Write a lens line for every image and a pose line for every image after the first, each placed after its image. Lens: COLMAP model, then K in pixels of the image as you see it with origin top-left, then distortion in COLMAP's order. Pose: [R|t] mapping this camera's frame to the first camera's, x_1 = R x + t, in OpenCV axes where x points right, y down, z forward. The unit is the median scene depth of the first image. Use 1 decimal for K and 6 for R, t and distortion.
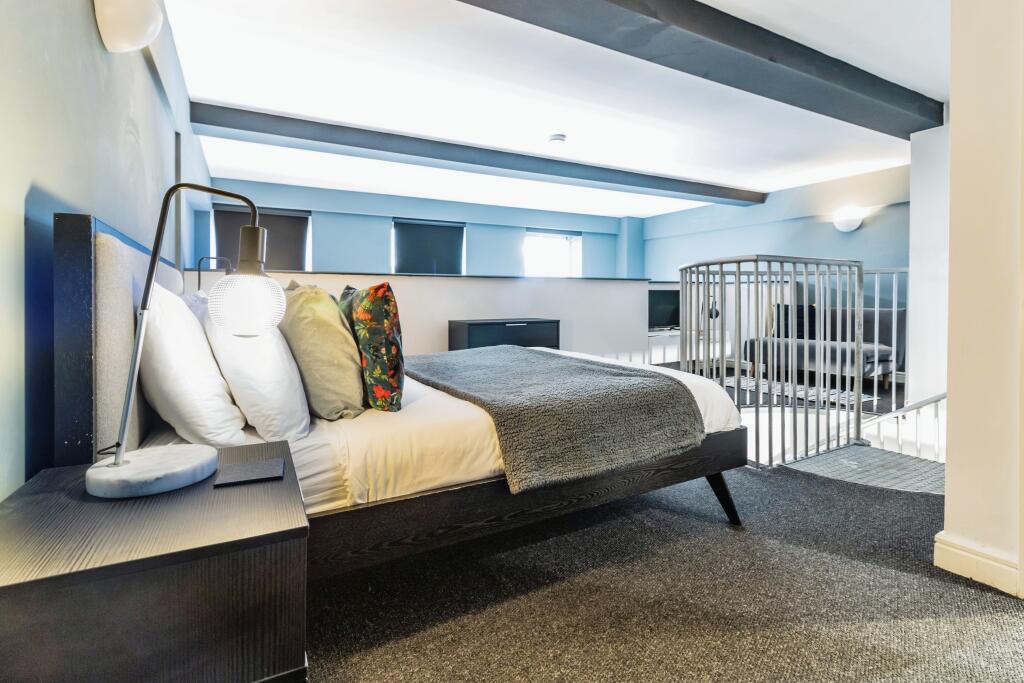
lens RADIAL K [[486.5, 0, 511.0], [0, 486.5, 298.2], [0, 0, 1]] dist [-0.003359, -0.000475]
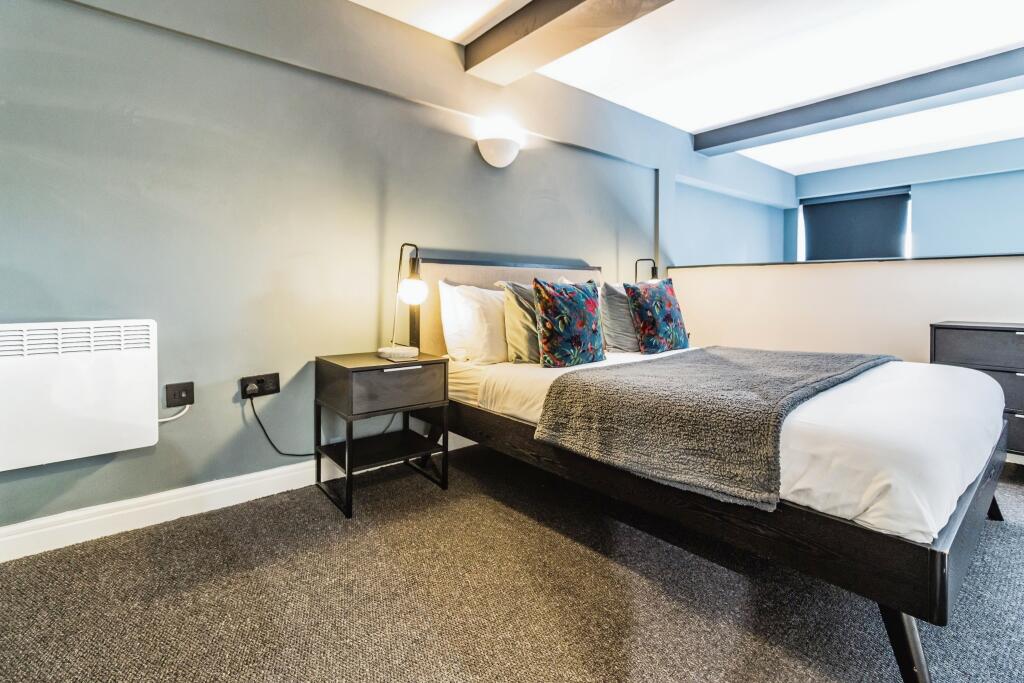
lens RADIAL K [[486.5, 0, 511.0], [0, 486.5, 298.2], [0, 0, 1]] dist [-0.003359, -0.000475]
pose [[0.195312, 0.019706, -0.980543, 0.888780], [-0.001439, 0.999803, 0.019806, 0.000306], [0.980740, -0.002457, 0.195301, 0.485607]]
